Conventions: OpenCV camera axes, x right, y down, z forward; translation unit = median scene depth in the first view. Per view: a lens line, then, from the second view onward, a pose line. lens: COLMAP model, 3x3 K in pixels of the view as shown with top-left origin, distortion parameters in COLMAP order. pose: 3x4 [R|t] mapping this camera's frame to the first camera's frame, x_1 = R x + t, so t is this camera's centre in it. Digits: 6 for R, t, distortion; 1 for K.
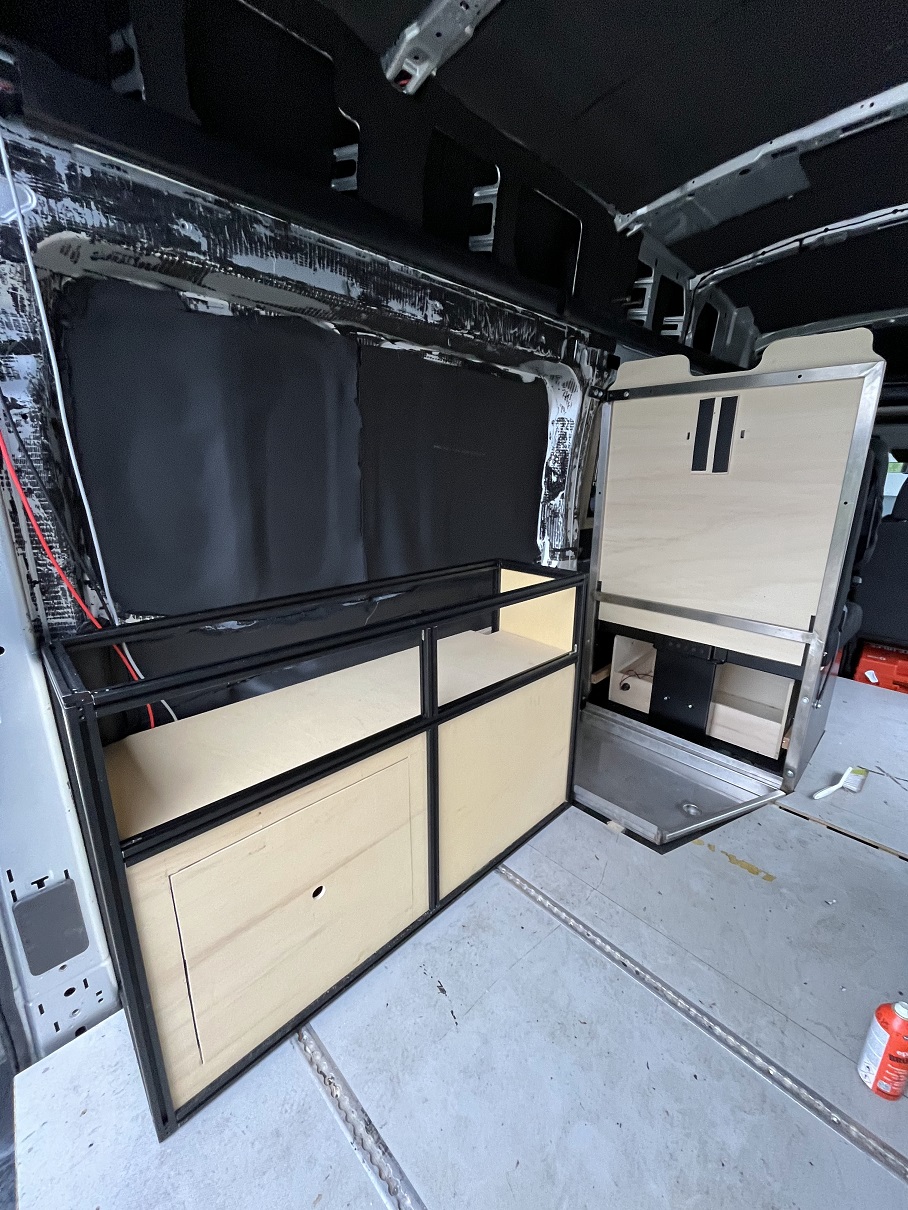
lens RADIAL K [[488.1, 0, 458.5], [0, 488.1, 596.3], [0, 0, 1]] dist [-0.002198, 0.000041]
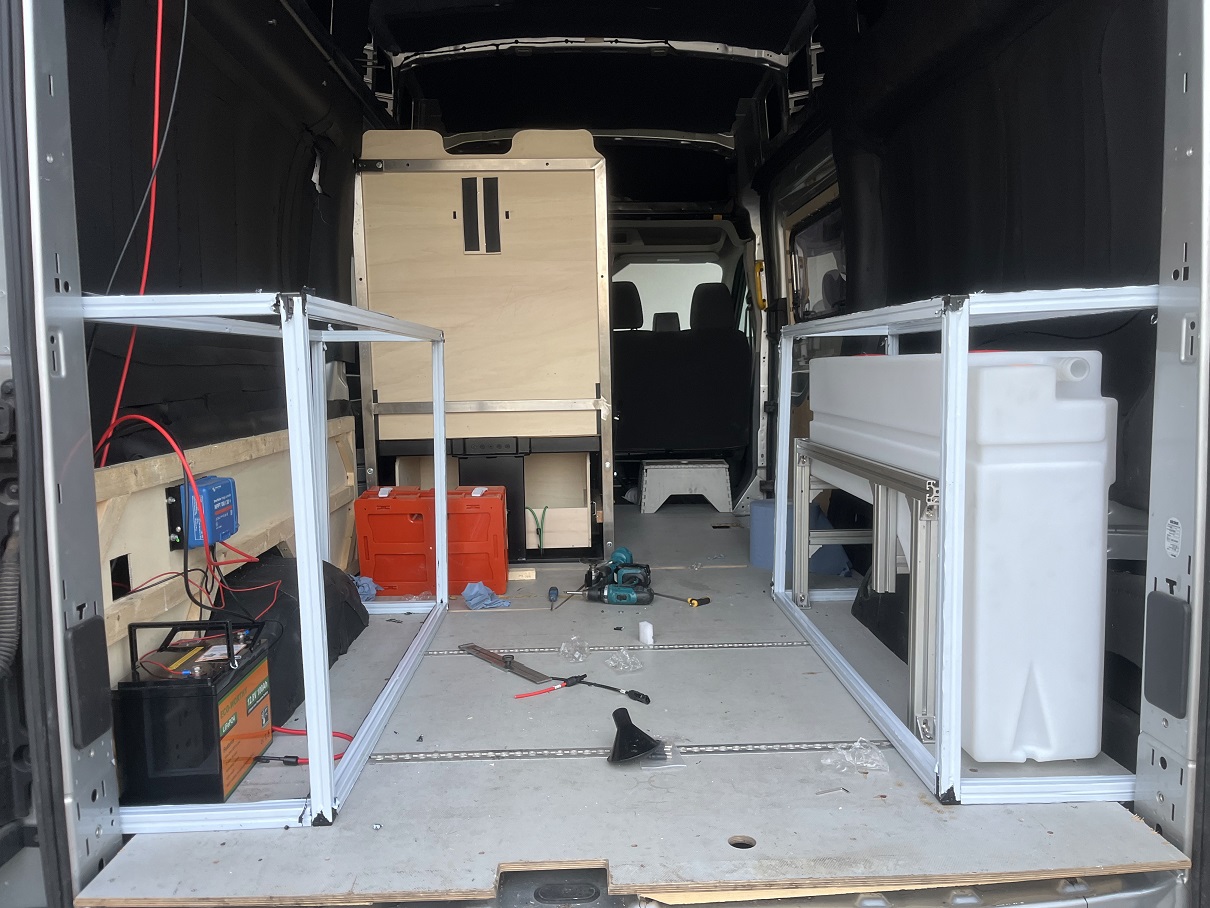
lens RADIAL K [[895.4, 0, 613.4], [0, 895.4, 448.6], [0, 0, 1]] dist [-0.000685, -0.018602]
pose [[0.674901, -0.092283, 0.732116, -0.622669], [0.210355, 0.975043, -0.071012, 0.294121], [-0.707291, 0.201930, 0.677469, -0.285149]]
